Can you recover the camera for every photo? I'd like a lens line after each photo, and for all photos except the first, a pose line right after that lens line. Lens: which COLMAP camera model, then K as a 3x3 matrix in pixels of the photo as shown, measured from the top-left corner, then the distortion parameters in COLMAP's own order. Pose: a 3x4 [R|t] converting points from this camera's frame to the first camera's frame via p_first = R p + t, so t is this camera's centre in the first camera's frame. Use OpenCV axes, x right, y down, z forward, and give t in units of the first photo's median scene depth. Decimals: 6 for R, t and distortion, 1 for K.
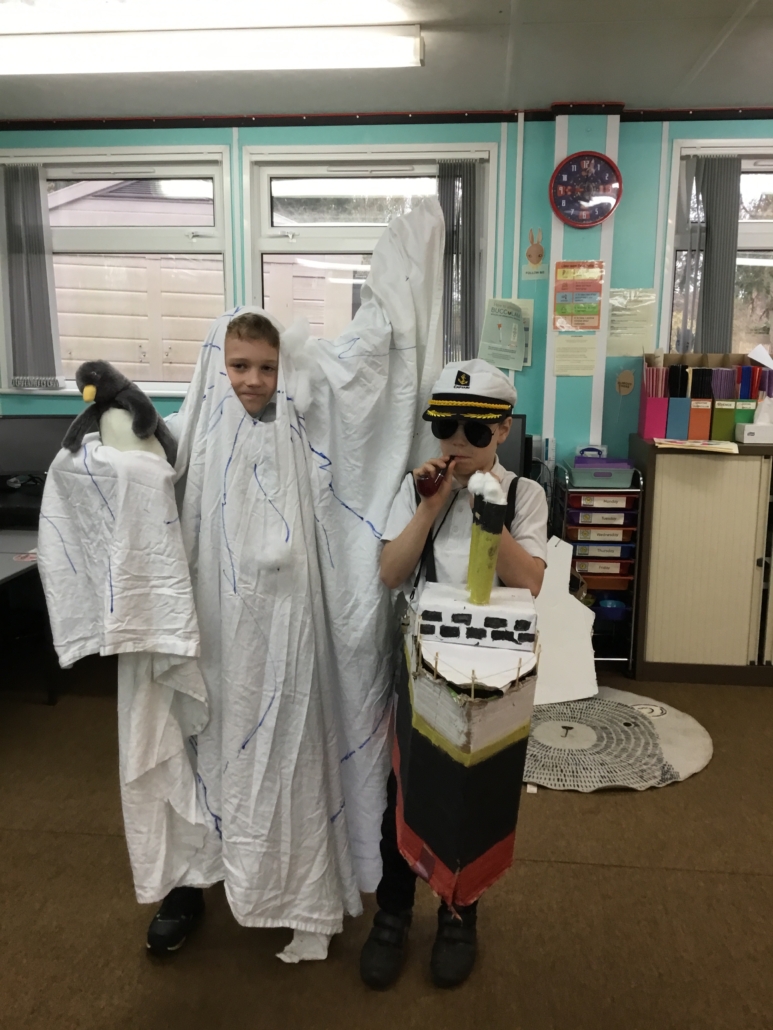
lens RADIAL K [[959.7, 0, 389.4], [0, 959.7, 526.5], [0, 0, 1]] dist [0.062584, 0.000000]
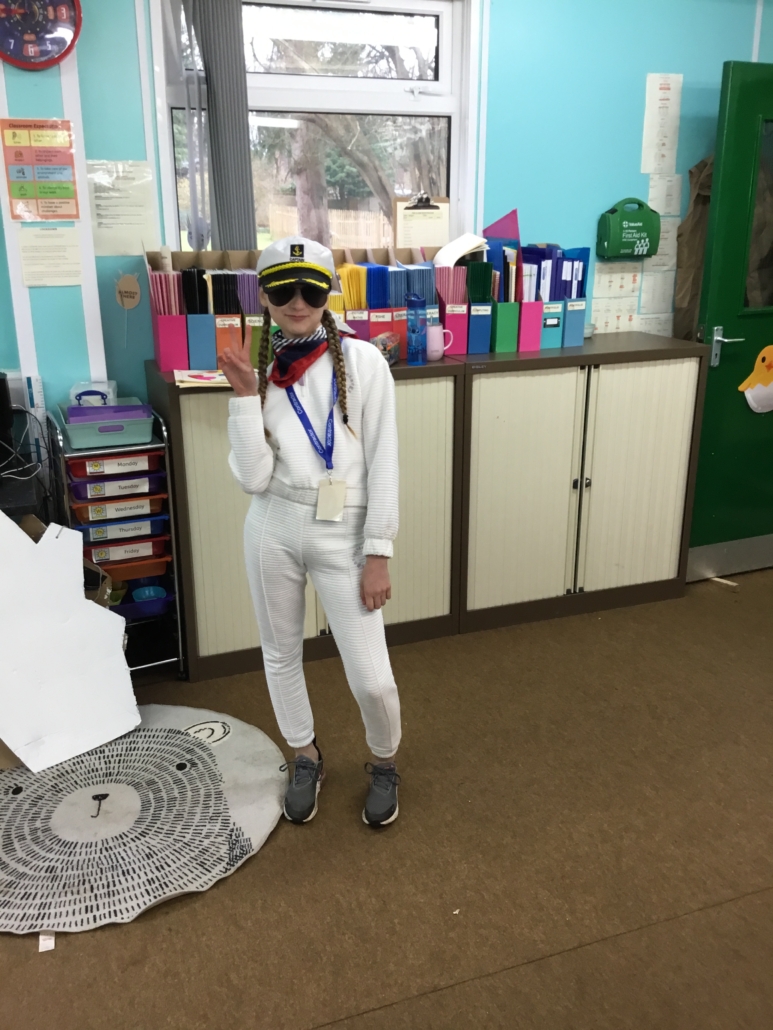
lens RADIAL K [[959.7, 0, 375.1], [0, 959.7, 524.3], [0, 0, 1]] dist [0.062584, 0.000000]
pose [[0.903145, -0.149304, 0.402538, 0.094176], [0.092772, 0.983301, 0.156565, -0.076128], [-0.419192, -0.104056, 0.901915, 0.240879]]
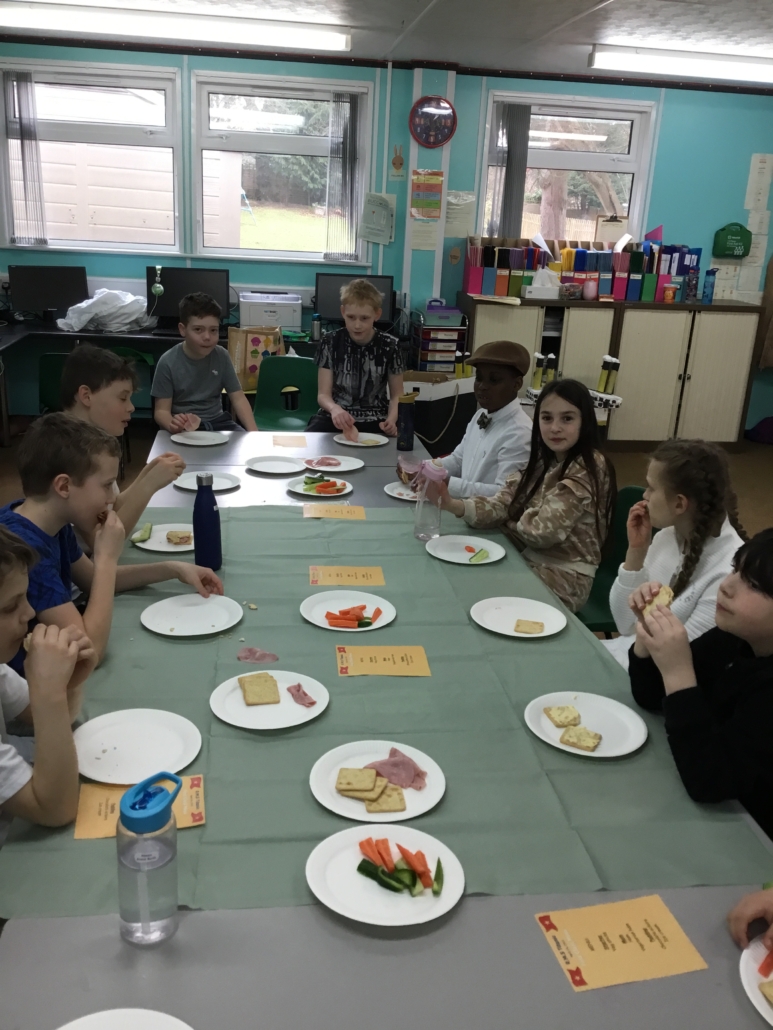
lens RADIAL K [[959.7, 0, 373.9], [0, 959.7, 528.4], [0, 0, 1]] dist [0.062584, 0.000000]
pose [[0.977663, -0.029242, 0.208135, -0.216903], [-0.001603, 0.989208, 0.146509, 0.054413], [-0.210173, -0.143570, 0.967065, -0.518446]]
